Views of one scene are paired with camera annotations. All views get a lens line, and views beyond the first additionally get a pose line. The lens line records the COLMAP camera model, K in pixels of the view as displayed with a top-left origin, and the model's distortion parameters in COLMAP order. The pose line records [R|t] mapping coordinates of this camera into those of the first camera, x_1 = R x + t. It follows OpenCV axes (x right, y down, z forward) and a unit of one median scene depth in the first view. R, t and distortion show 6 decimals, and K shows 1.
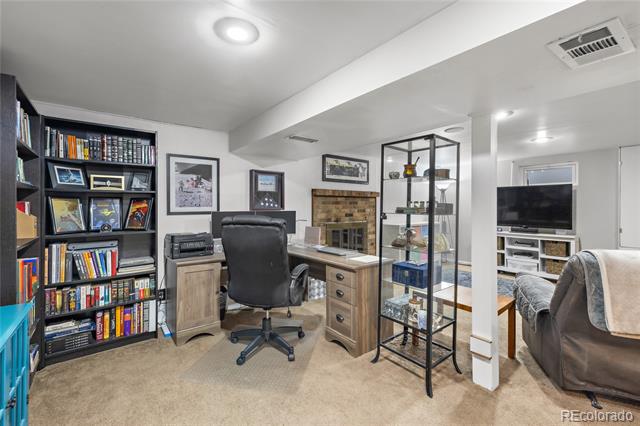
lens RADIAL K [[272.6, 0, 317.3], [0, 272.6, 203.6], [0, 0, 1]] dist [0.000556, -0.000054]
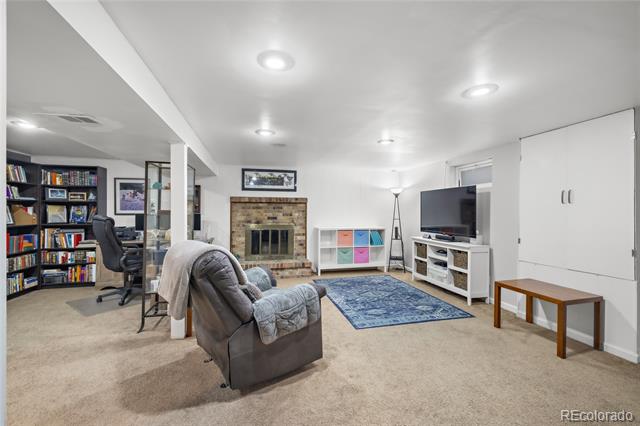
lens RADIAL K [[268.3, 0, 316.4], [0, 268.3, 211.8], [0, 0, 1]] dist [-0.000018, 0.000061]
pose [[0.911060, 0.003773, -0.412256, 1.377522], [-0.000355, 0.999965, 0.008366, 0.008385], [0.412274, -0.007475, 0.911029, 0.031733]]
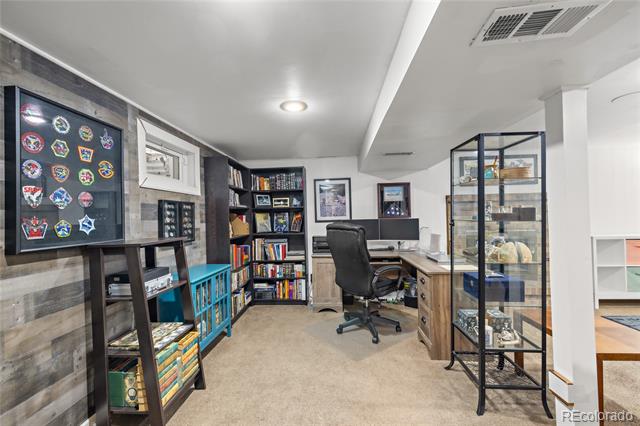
lens RADIAL K [[268.3, 0, 316.4], [0, 268.3, 211.8], [0, 0, 1]] dist [-0.000018, 0.000061]
pose [[0.738146, -0.029445, -0.673998, 0.451515], [0.028675, 0.999514, -0.012262, 0.003789], [0.674031, -0.010276, 0.738632, -0.036507]]
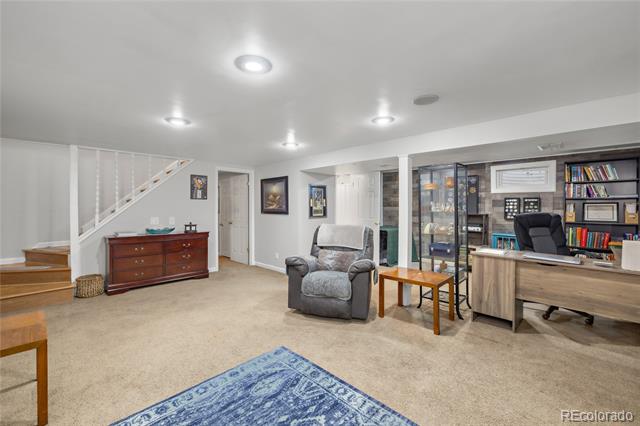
lens RADIAL K [[268.3, 0, 316.4], [0, 268.3, 211.8], [0, 0, 1]] dist [-0.000018, 0.000061]
pose [[-0.992713, -0.000197, -0.120503, 1.066030], [-0.001652, 0.999927, 0.011976, 0.019022], [0.120492, 0.012088, -0.992641, 2.058294]]
